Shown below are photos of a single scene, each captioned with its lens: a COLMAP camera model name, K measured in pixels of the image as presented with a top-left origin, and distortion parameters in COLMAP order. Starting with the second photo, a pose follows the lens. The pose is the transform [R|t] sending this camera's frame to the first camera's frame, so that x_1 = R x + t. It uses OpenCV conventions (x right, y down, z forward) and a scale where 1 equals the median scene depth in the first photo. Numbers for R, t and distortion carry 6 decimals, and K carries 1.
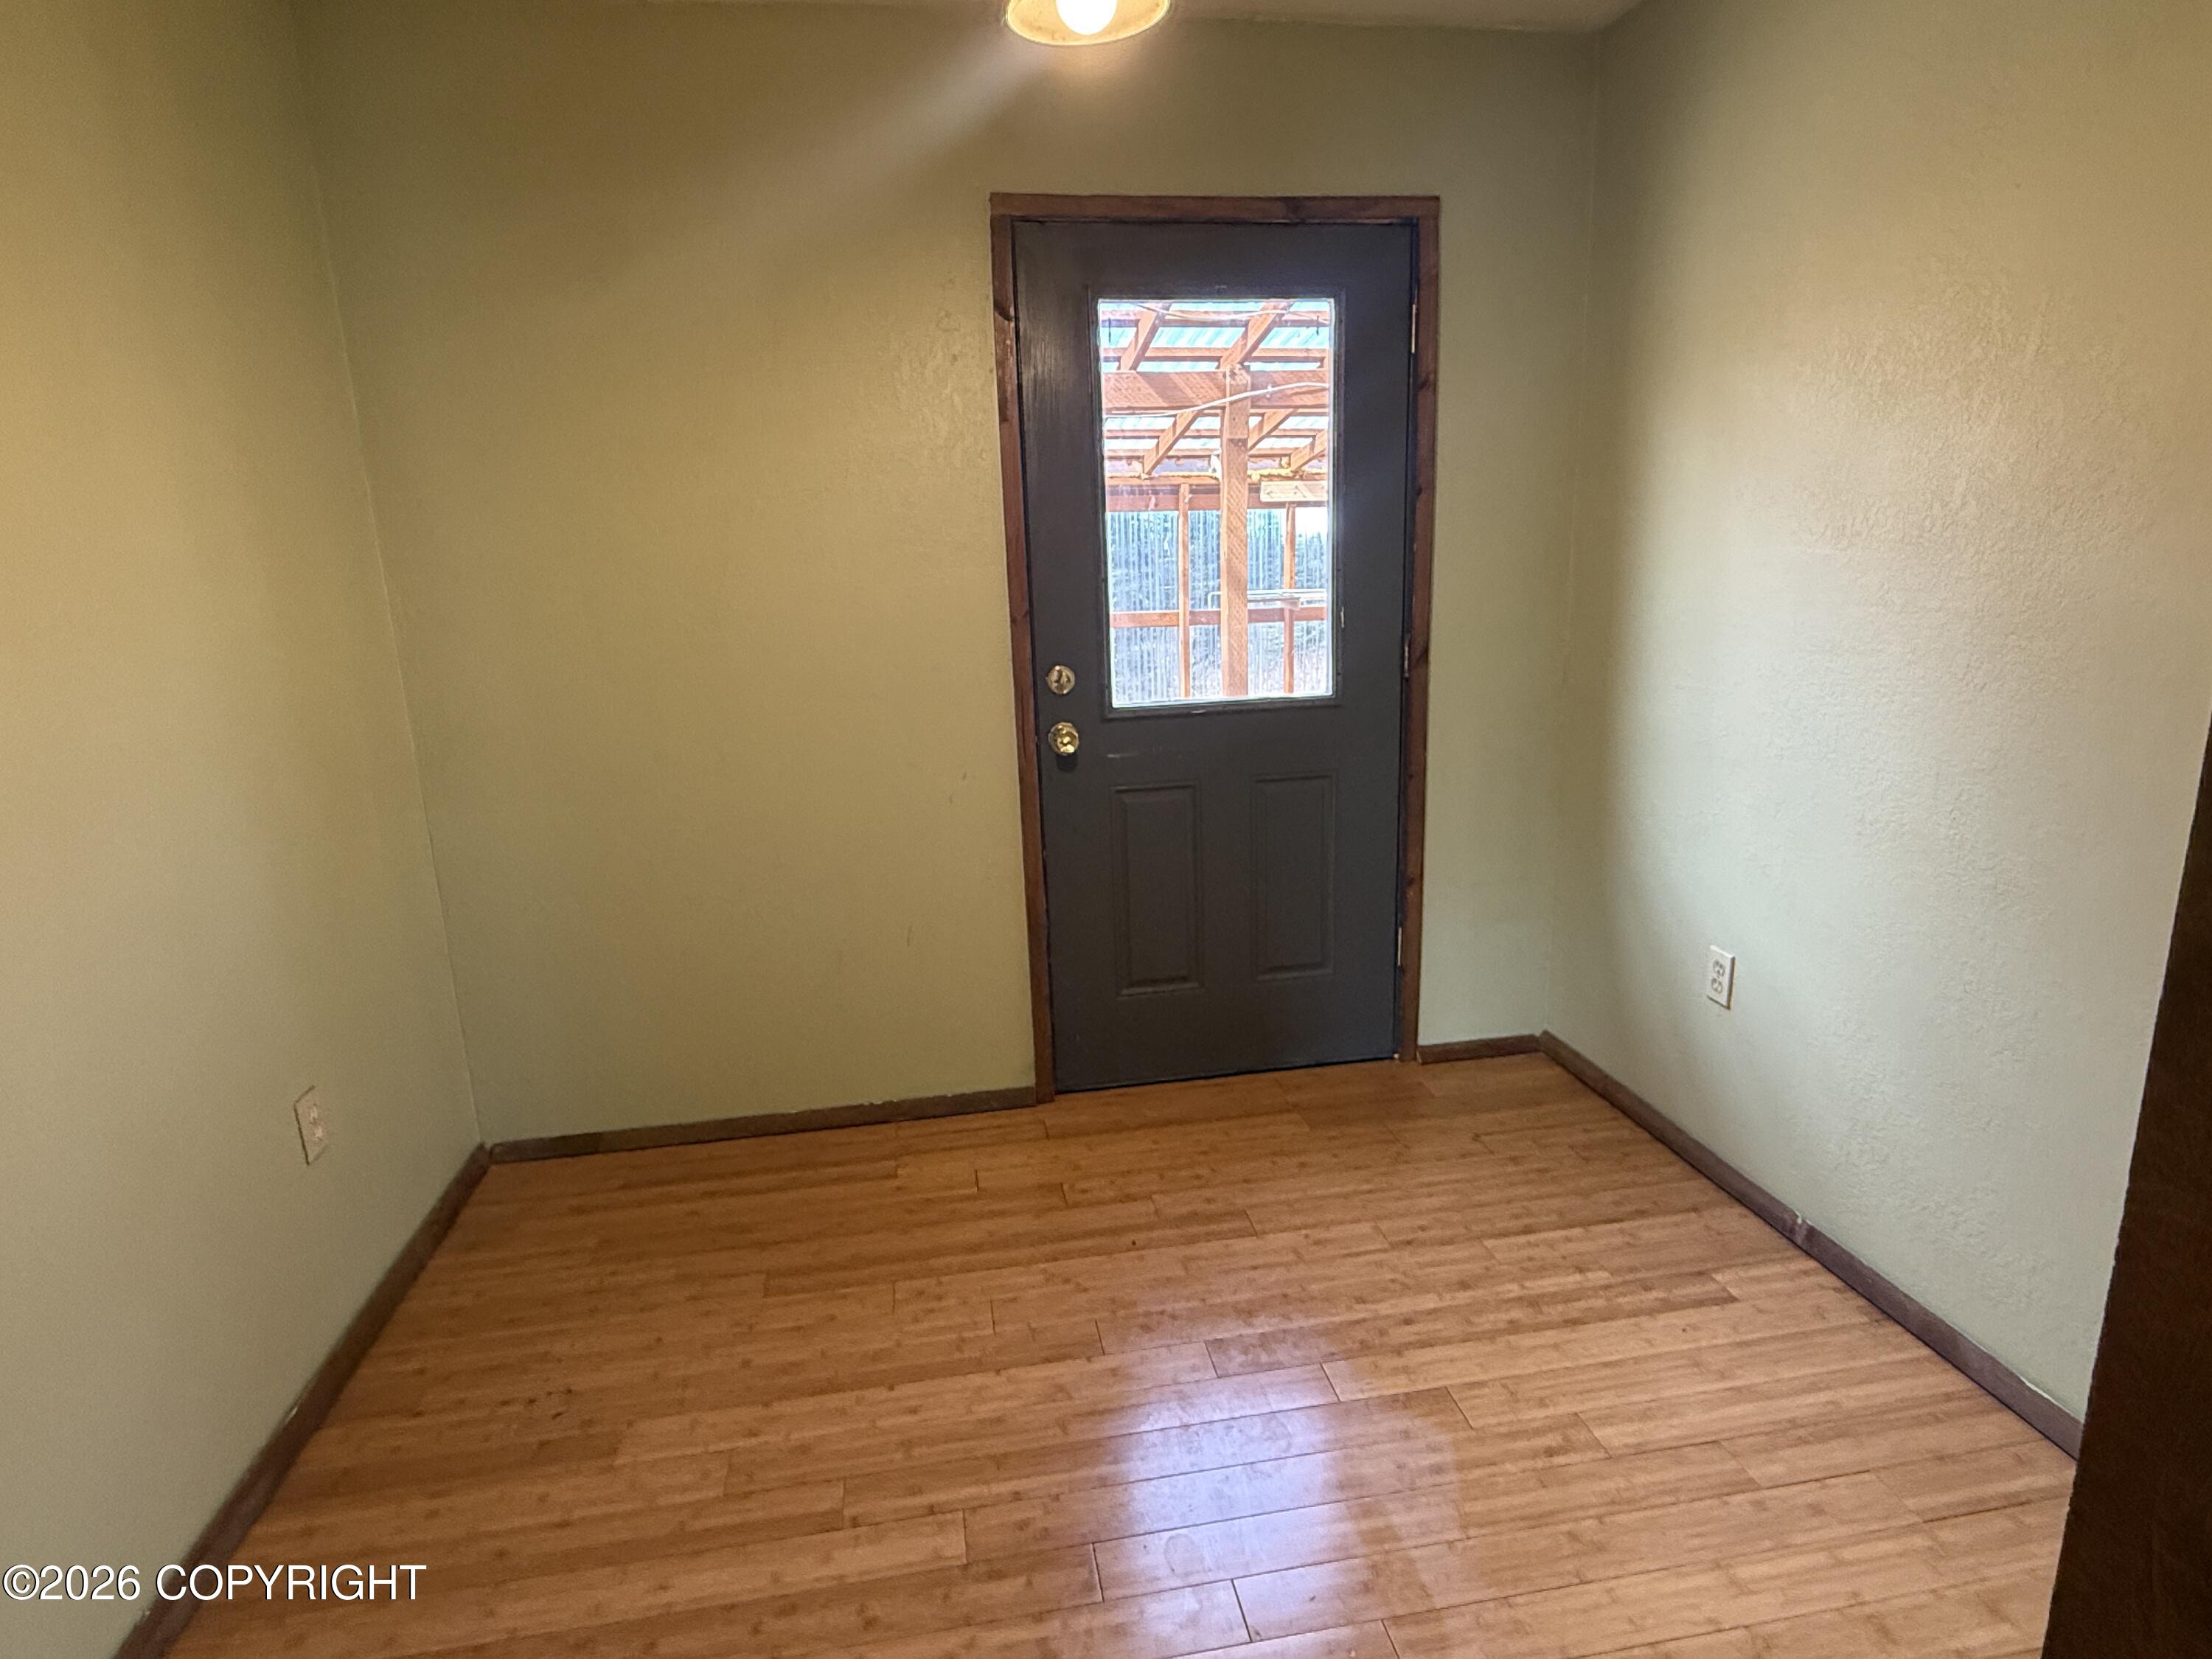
lens RADIAL K [[1174.1, 0, 1106.8], [0, 1174.1, 829.7], [0, 0, 1]] dist [0.002256, -0.002348]
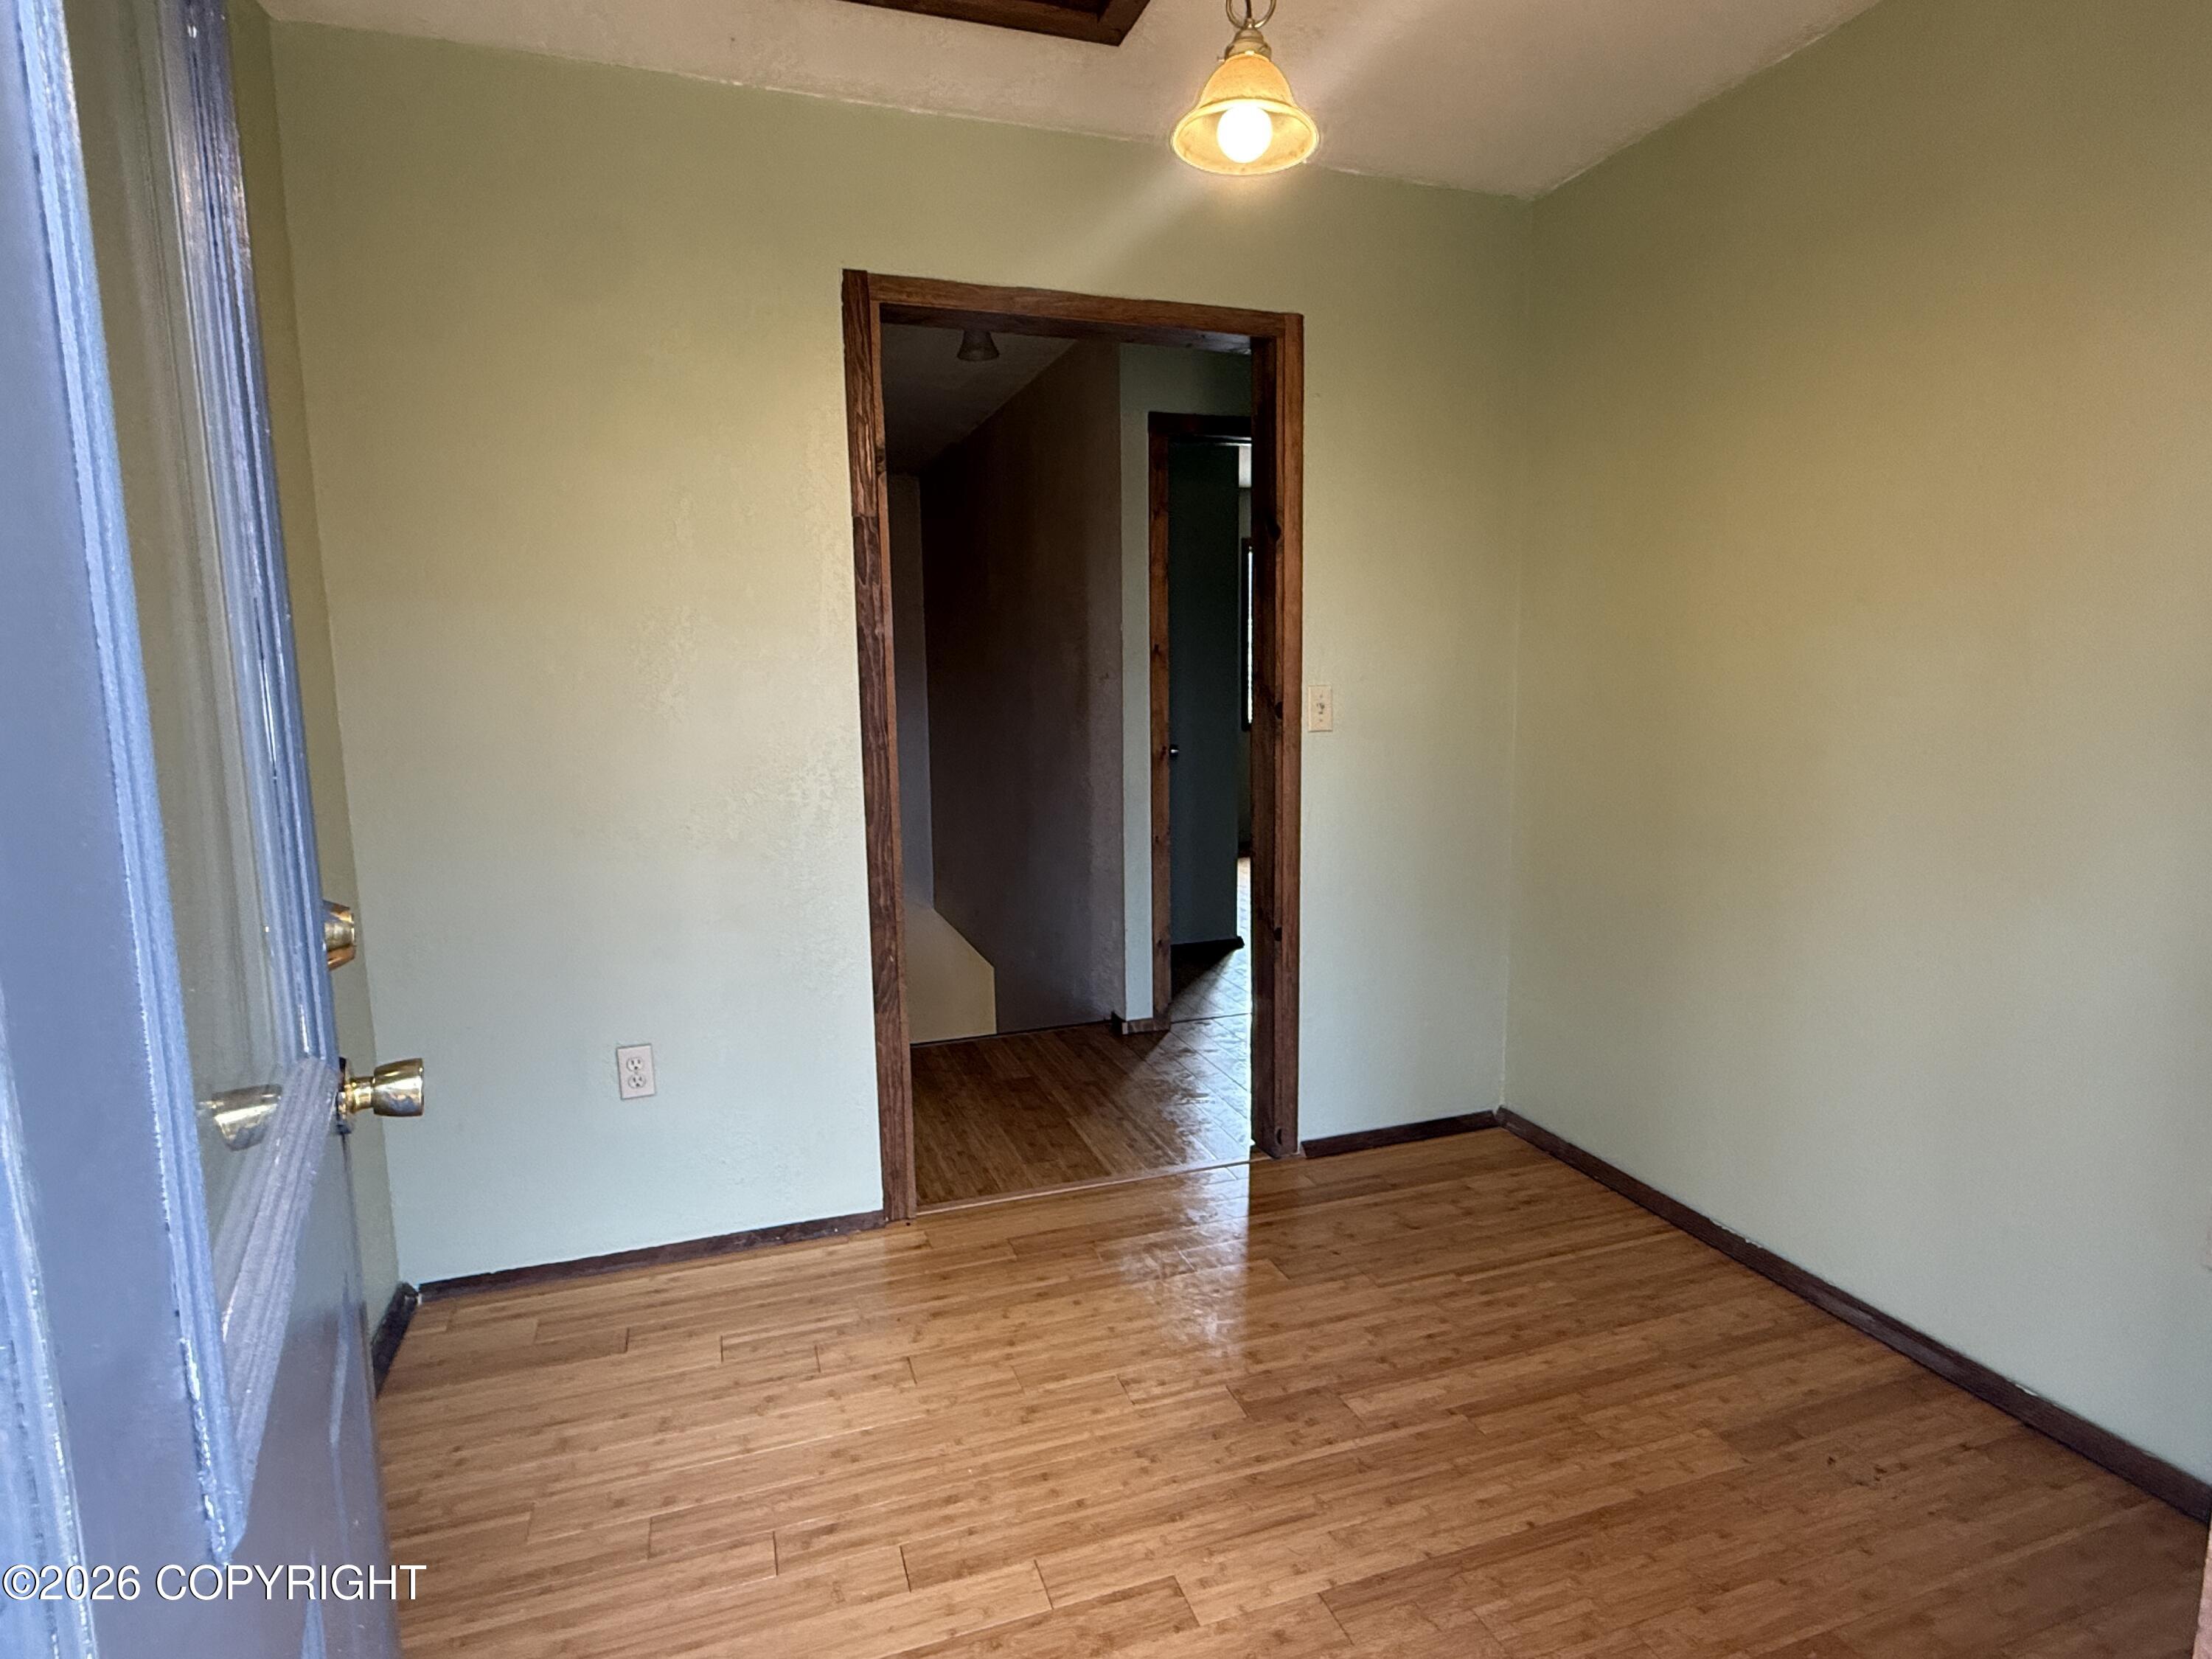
lens RADIAL K [[1174.1, 0, 1104.5], [0, 1174.1, 827.1], [0, 0, 1]] dist [0.002256, -0.002348]
pose [[-0.985361, 0.069439, -0.155696, 0.248200], [0.008862, 0.932916, 0.359985, -0.357767], [0.170249, 0.353335, -0.919875, 1.643404]]
